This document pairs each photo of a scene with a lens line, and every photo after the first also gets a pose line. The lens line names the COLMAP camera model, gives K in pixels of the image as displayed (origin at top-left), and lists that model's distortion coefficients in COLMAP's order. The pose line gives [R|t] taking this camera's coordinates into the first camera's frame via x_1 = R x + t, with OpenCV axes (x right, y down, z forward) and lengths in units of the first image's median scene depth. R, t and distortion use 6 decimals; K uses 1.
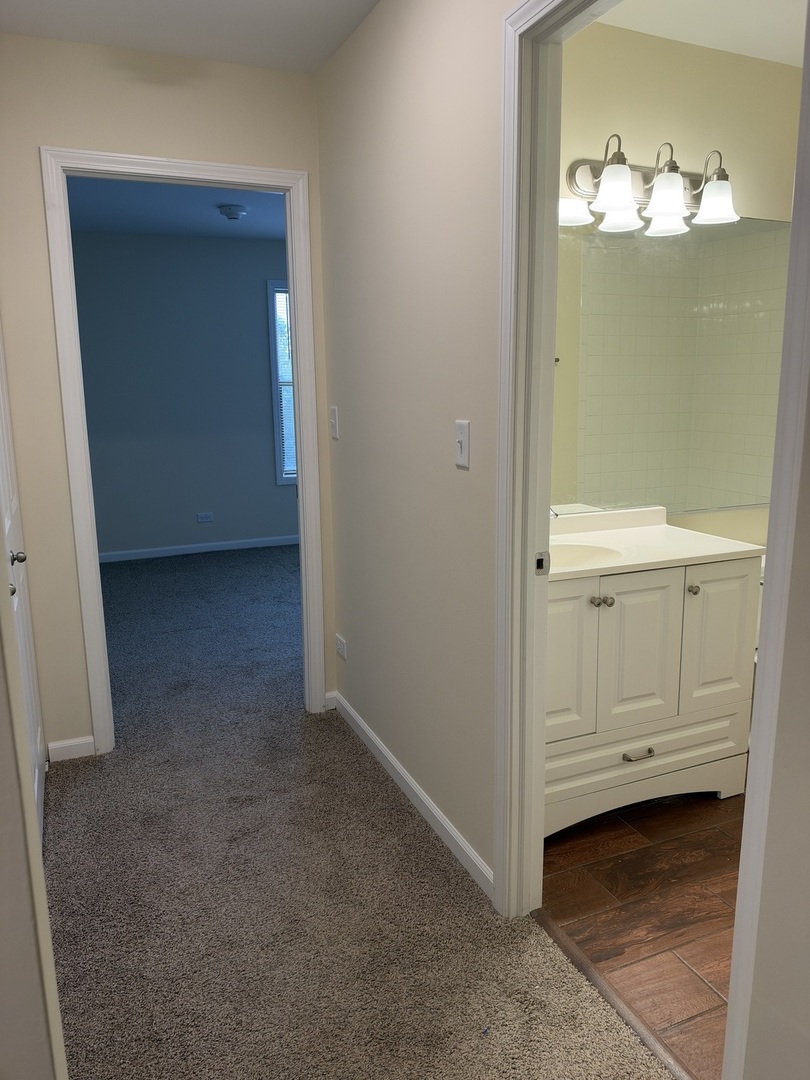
lens RADIAL K [[762.8, 0, 403.8], [0, 762.8, 533.9], [0, 0, 1]] dist [-0.011876, -0.008679]
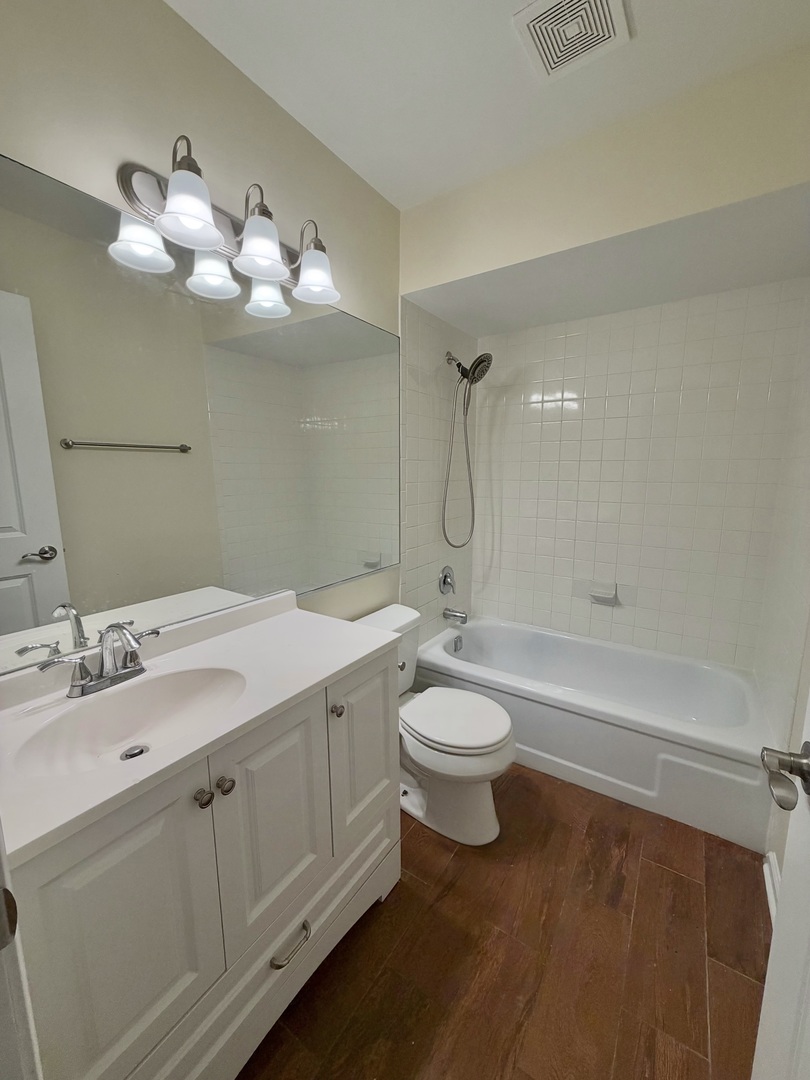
lens RADIAL K [[430.7, 0, 403.2], [0, 430.7, 540.4], [0, 0, 1]] dist [-0.001616, 0.001148]
pose [[0.833217, -0.080112, 0.547111, 0.186589], [0.100569, 0.994902, -0.007481, -0.095169], [-0.543723, 0.061256, 0.837026, 0.523377]]
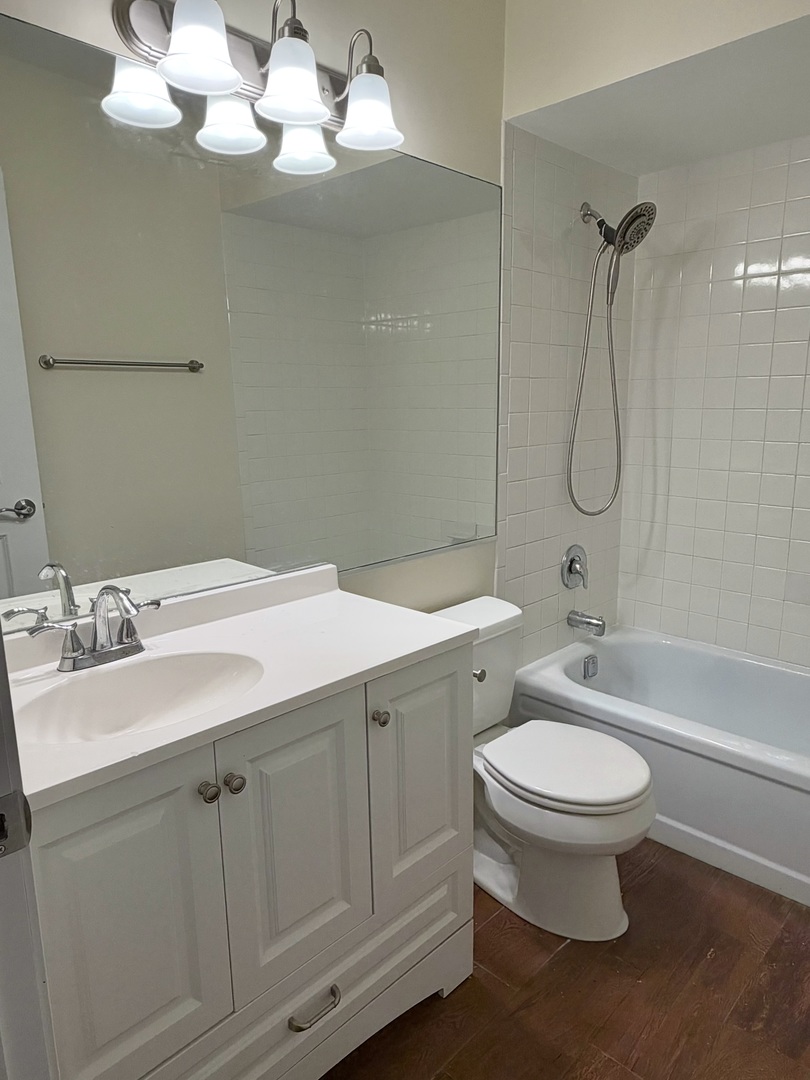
lens RADIAL K [[701.1, 0, 402.4], [0, 701.1, 546.1], [0, 0, 1]] dist [-0.000339, -0.000487]
pose [[0.921067, -0.079955, 0.381107, 0.180156], [0.077059, 0.996764, 0.022879, -0.072992], [-0.381703, 0.008295, 0.924248, 0.438811]]
